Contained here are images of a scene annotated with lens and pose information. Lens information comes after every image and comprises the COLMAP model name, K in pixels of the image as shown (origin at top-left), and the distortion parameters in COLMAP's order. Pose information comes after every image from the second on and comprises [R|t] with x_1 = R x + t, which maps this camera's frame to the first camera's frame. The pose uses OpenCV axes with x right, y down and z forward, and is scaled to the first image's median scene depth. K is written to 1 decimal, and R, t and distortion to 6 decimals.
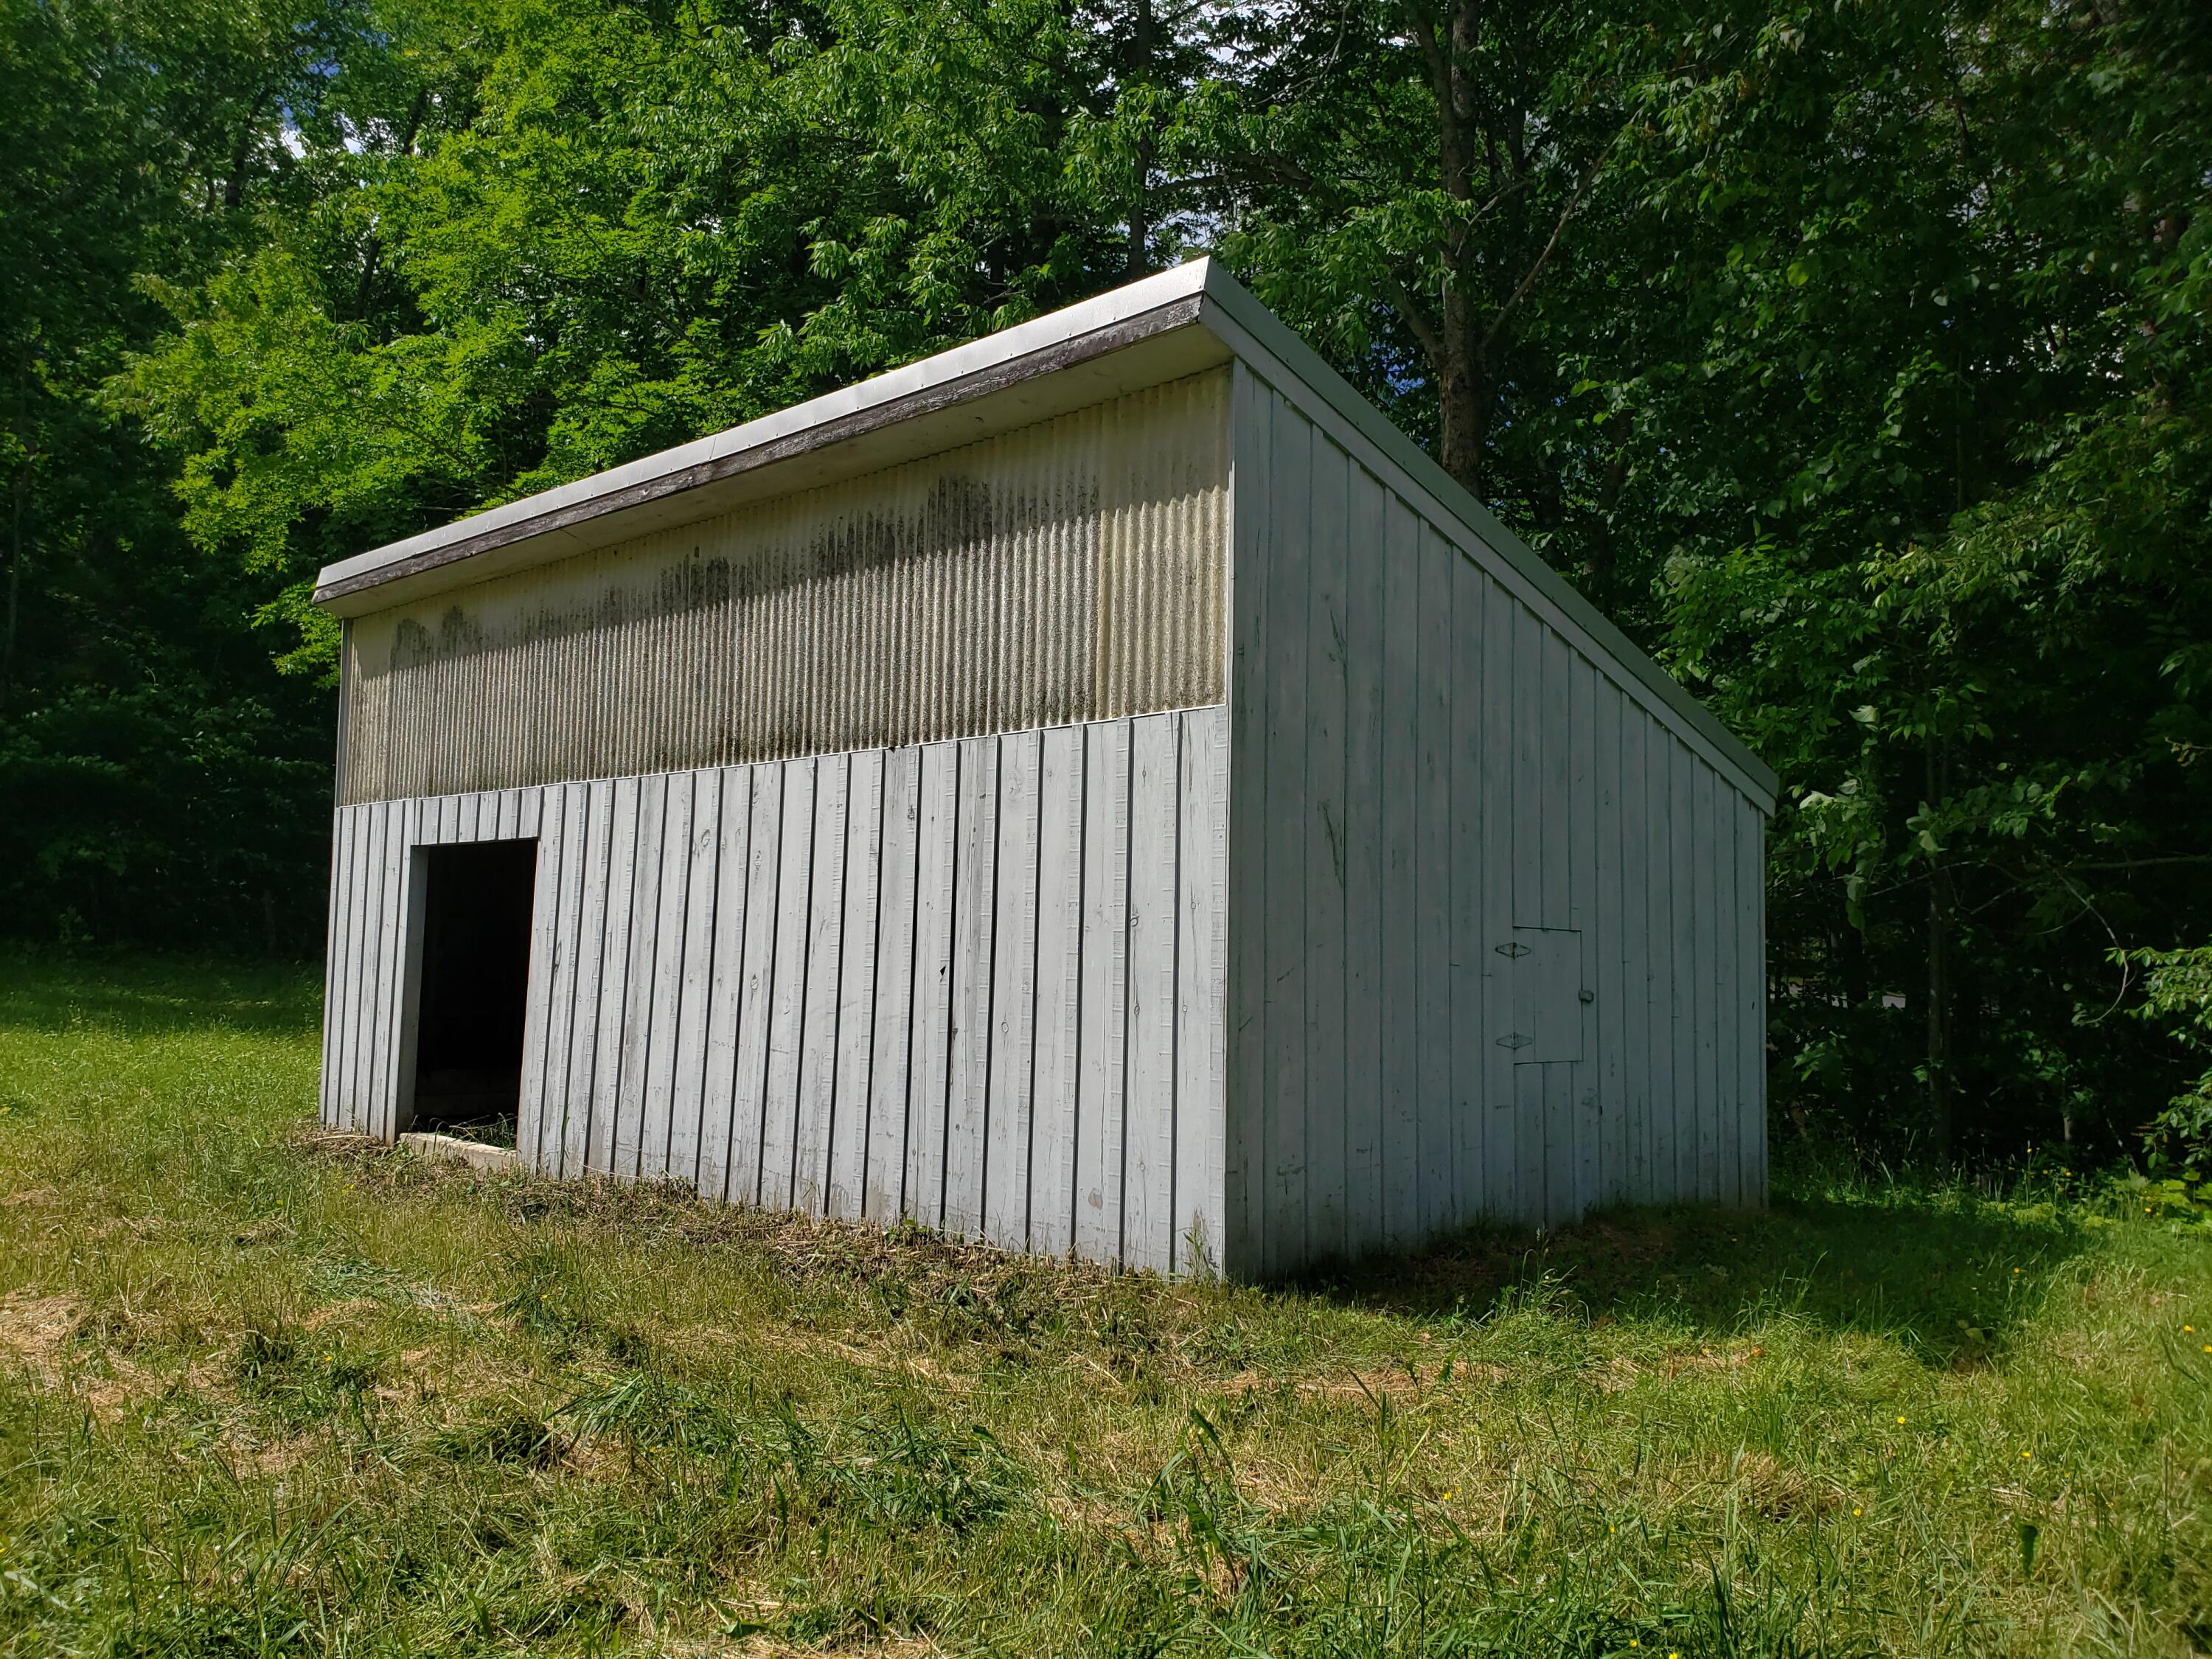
lens RADIAL K [[1675.7, 0, 1106.0], [0, 1675.7, 829.5], [0, 0, 1]] dist [0.006600, 0.004901]
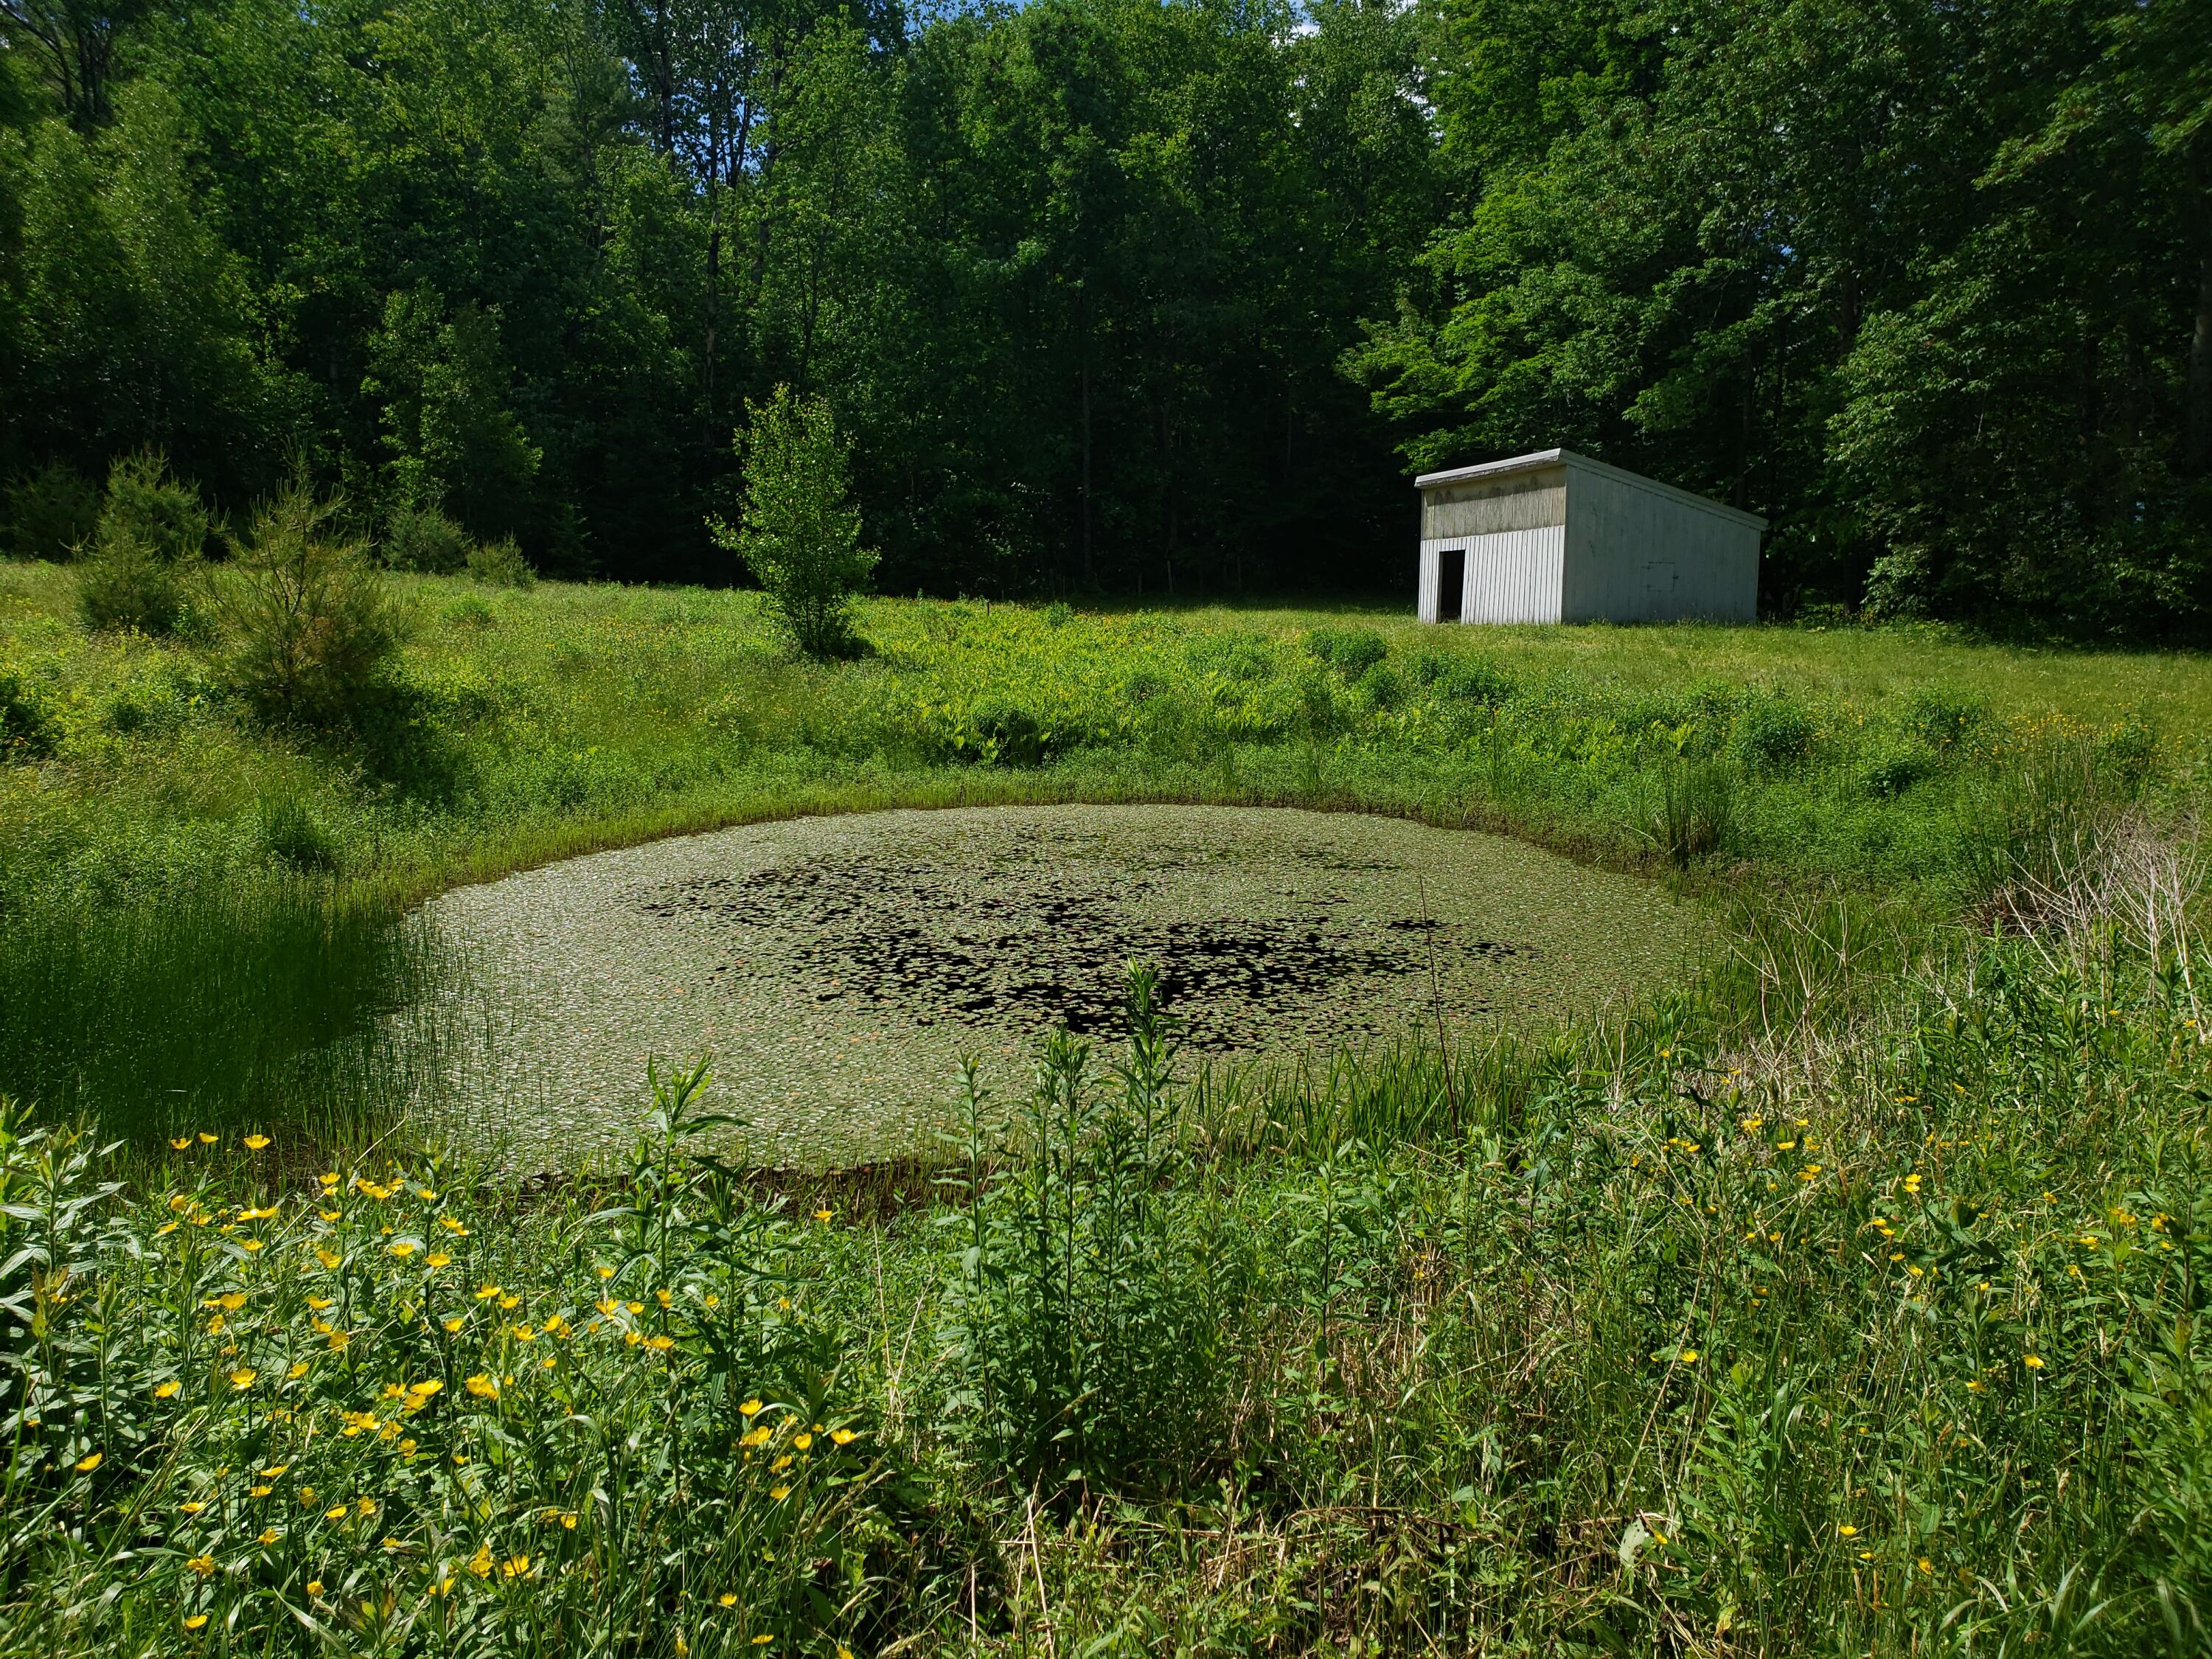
lens RADIAL K [[1675.7, 0, 1106.0], [0, 1675.7, 829.5], [0, 0, 1]] dist [0.006600, 0.004901]
pose [[0.808698, 0.057860, -0.585372, 1.657514], [0.062309, 0.981125, 0.183058, -0.152109], [0.584915, -0.184513, 0.789829, -3.453597]]
